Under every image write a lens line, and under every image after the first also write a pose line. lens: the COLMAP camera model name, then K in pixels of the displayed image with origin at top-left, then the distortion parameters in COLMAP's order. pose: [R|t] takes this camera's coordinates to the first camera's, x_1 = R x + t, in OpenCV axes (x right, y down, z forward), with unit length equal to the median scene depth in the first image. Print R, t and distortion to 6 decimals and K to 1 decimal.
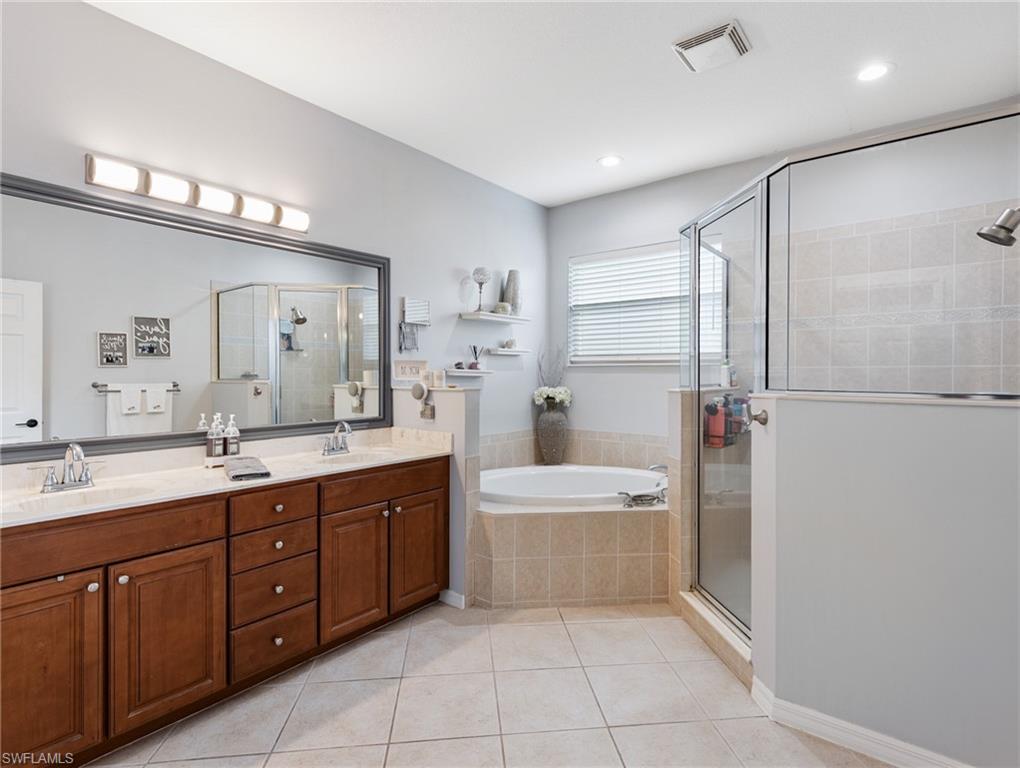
lens RADIAL K [[520.0, 0, 515.0], [0, 520.0, 382.1], [0, 0, 1]] dist [0.004925, -0.000628]
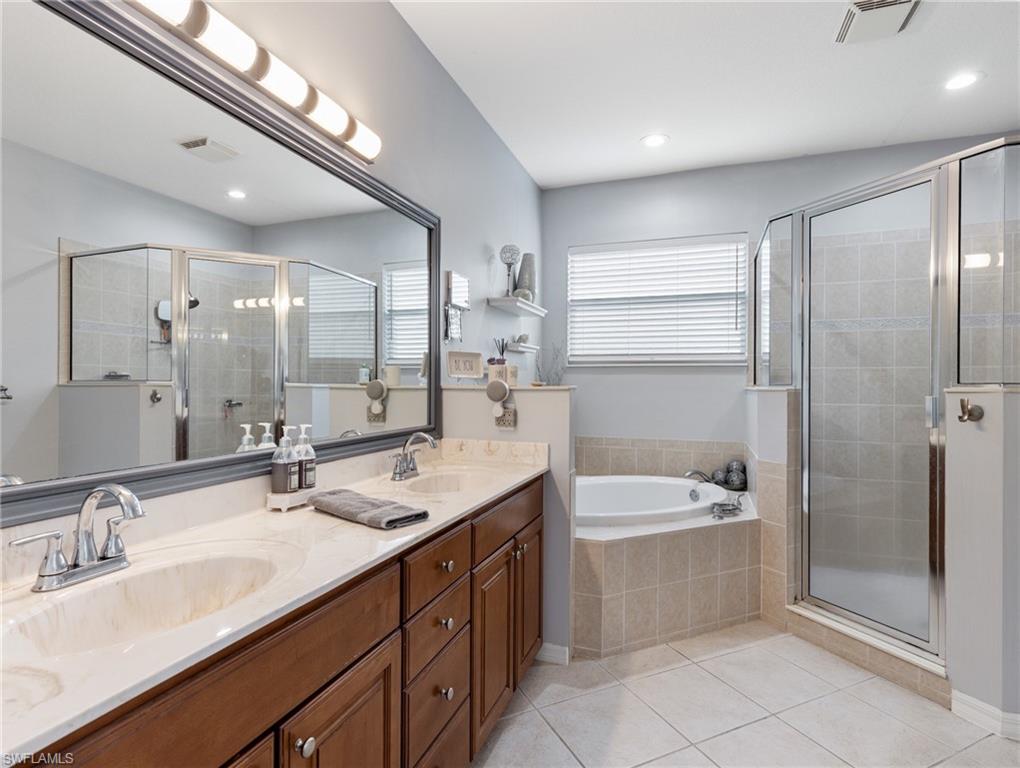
lens RADIAL K [[519.7, 0, 511.9], [0, 519.7, 389.6], [0, 0, 1]] dist [0.002655, 0.000372]
pose [[0.945820, -0.000305, 0.324692, -0.428944], [0.001967, 0.999987, -0.004788, 0.020042], [-0.324686, 0.005167, 0.945808, 0.269241]]
